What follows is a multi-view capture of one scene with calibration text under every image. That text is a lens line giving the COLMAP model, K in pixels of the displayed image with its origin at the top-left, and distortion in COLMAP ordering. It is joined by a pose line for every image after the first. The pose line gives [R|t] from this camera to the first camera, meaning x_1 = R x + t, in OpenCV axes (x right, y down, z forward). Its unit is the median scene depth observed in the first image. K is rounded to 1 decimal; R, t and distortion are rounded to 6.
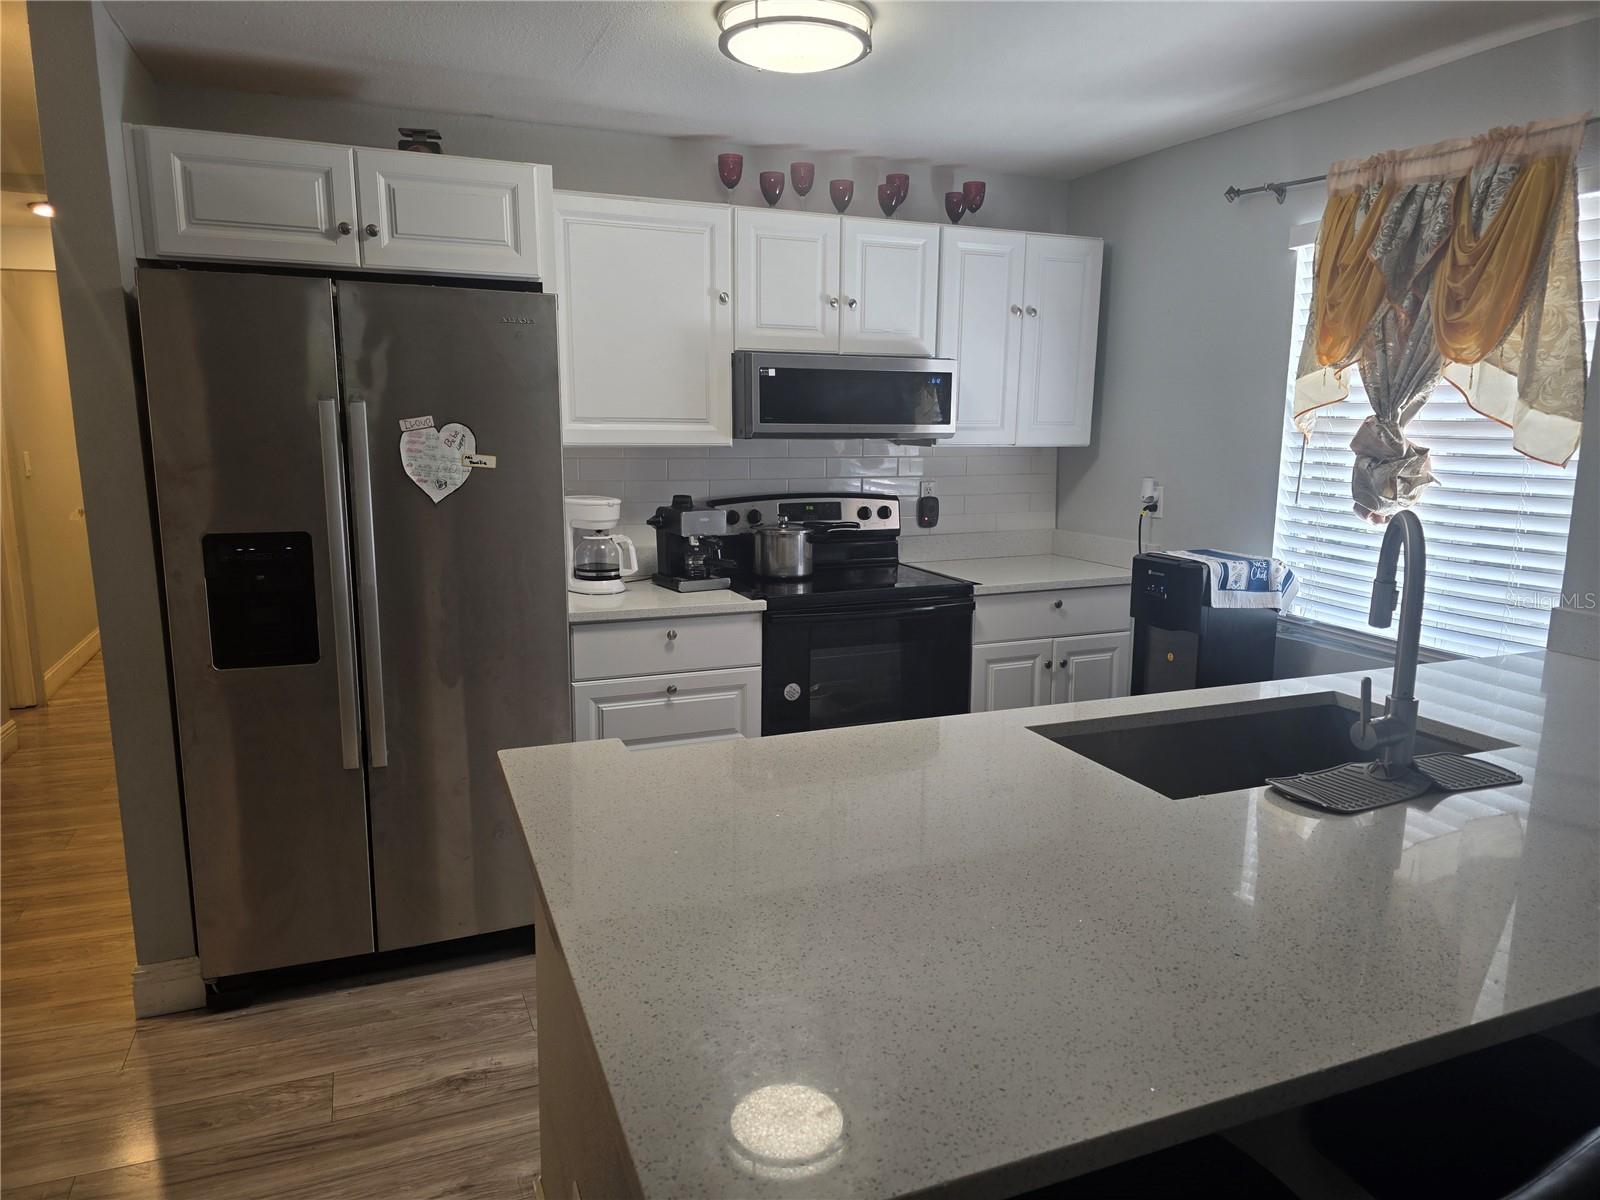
lens RADIAL K [[1066.2, 0, 811.4], [0, 1066.2, 600.7], [0, 0, 1]] dist [0.054936, -0.052065]
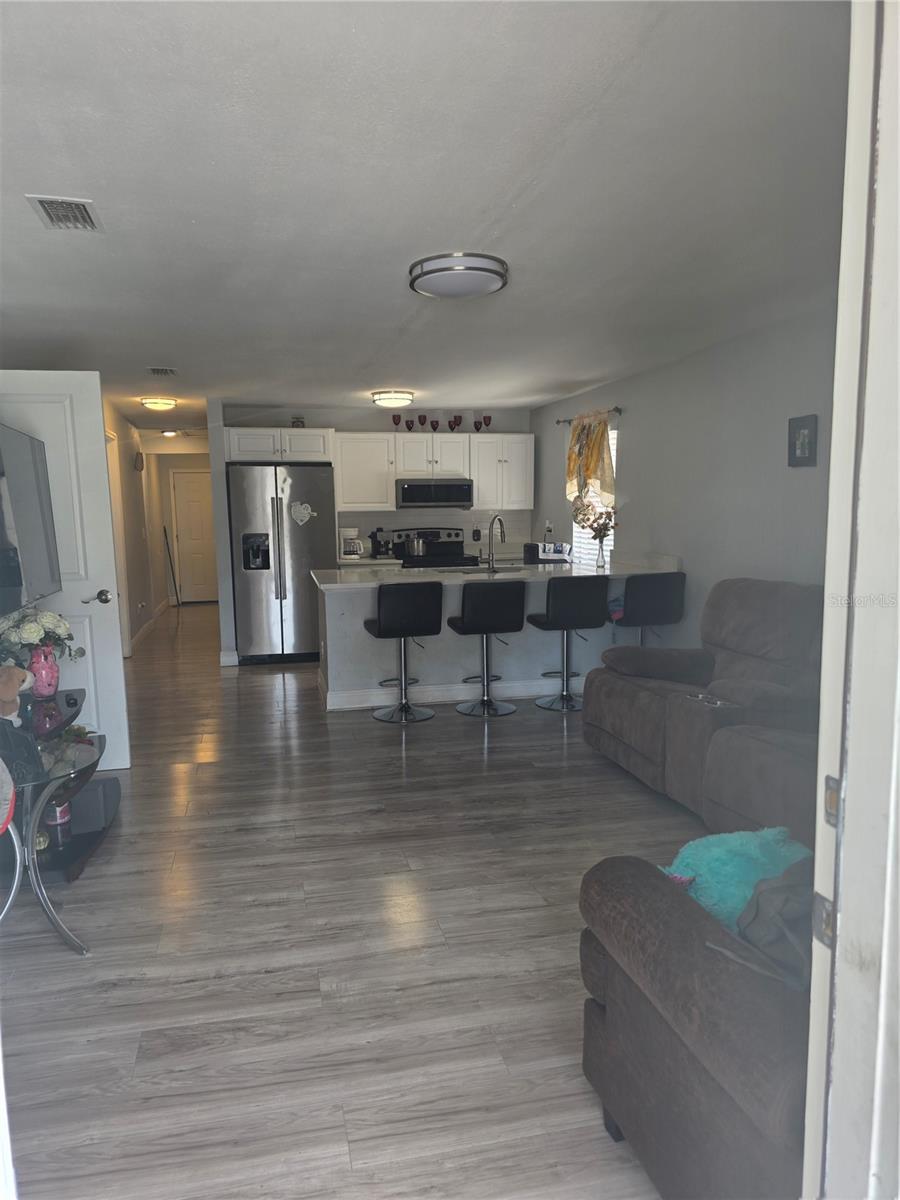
lens RADIAL K [[799.7, 0, 440.5], [0, 799.7, 617.6], [0, 0, 1]] dist [0.054936, -0.052065]
pose [[0.984375, 0.000473, -0.176086, 0.455018], [-0.007410, 0.999222, -0.038741, 0.245862], [0.175930, 0.039441, 0.983612, -1.200782]]
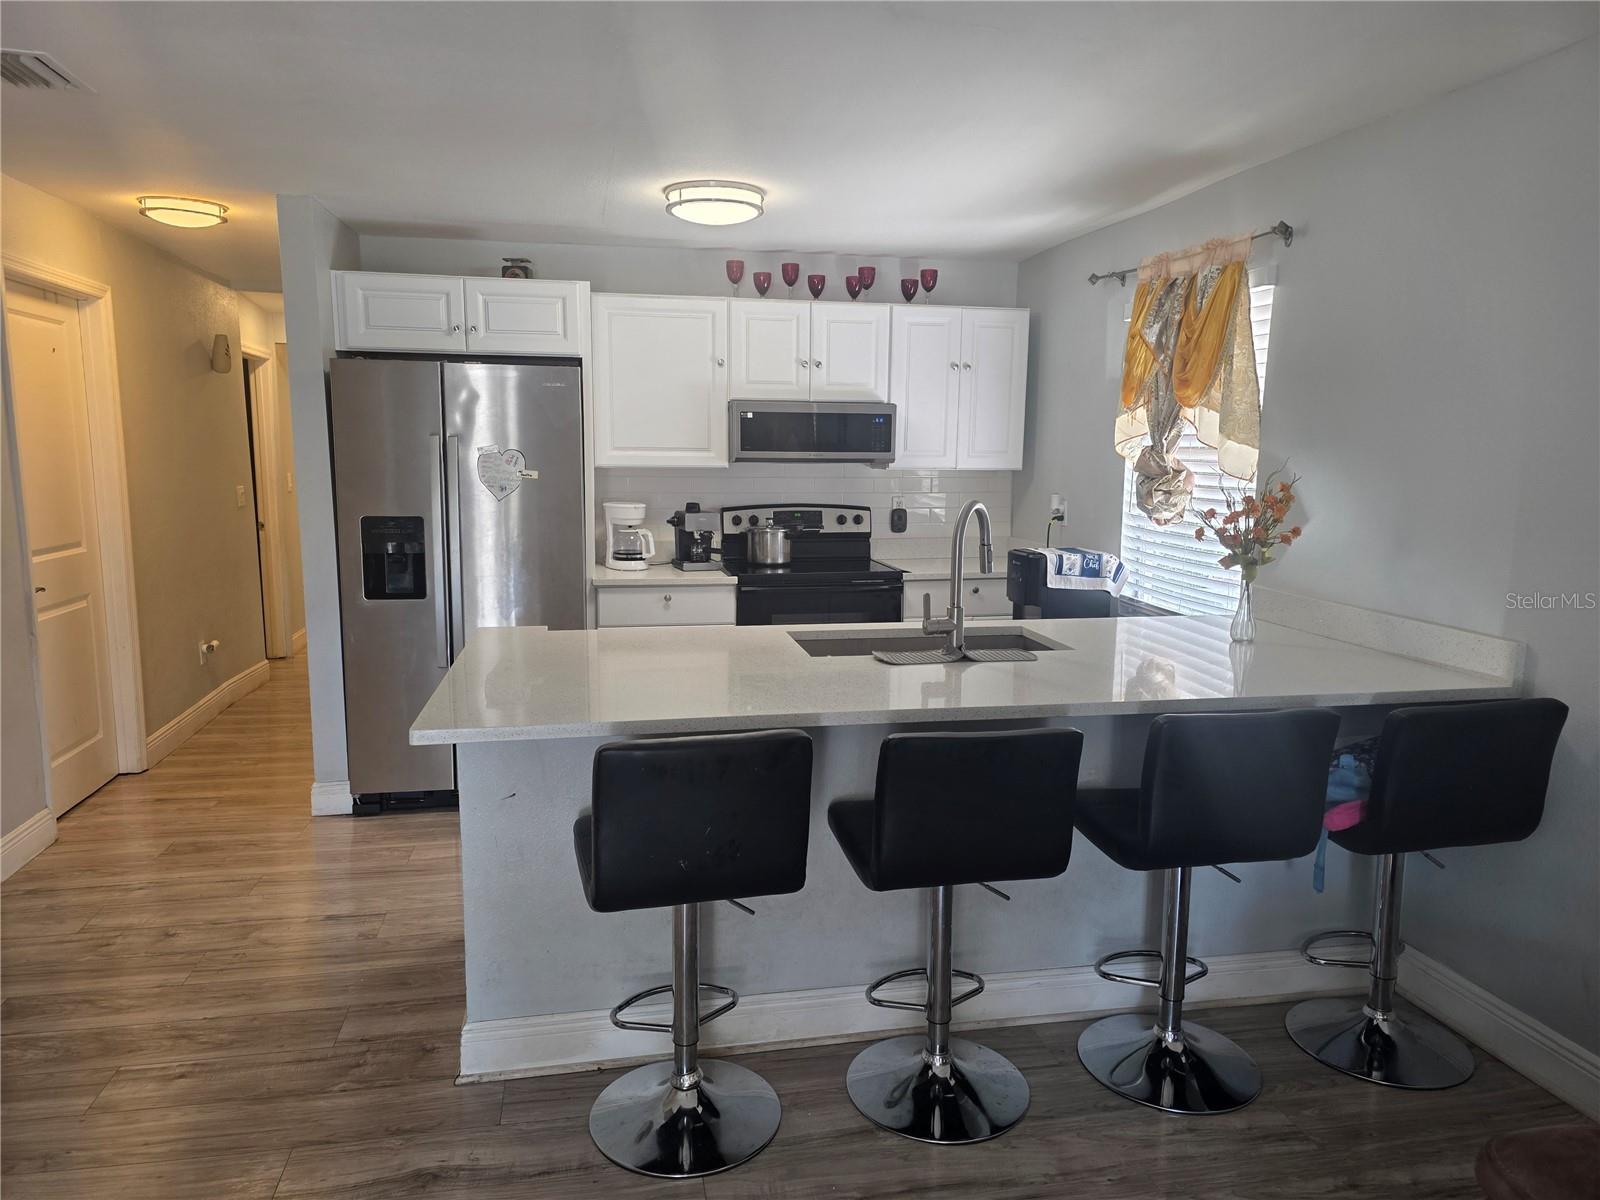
lens RADIAL K [[1068.4, 0, 802.0], [0, 1068.4, 591.9], [0, 0, 1]] dist [0.060638, -0.051488]
pose [[0.979651, 0.026360, -0.198971, 0.308543], [-0.034209, 0.998762, -0.036114, 0.064972], [0.197773, 0.042185, 0.979340, -0.344089]]
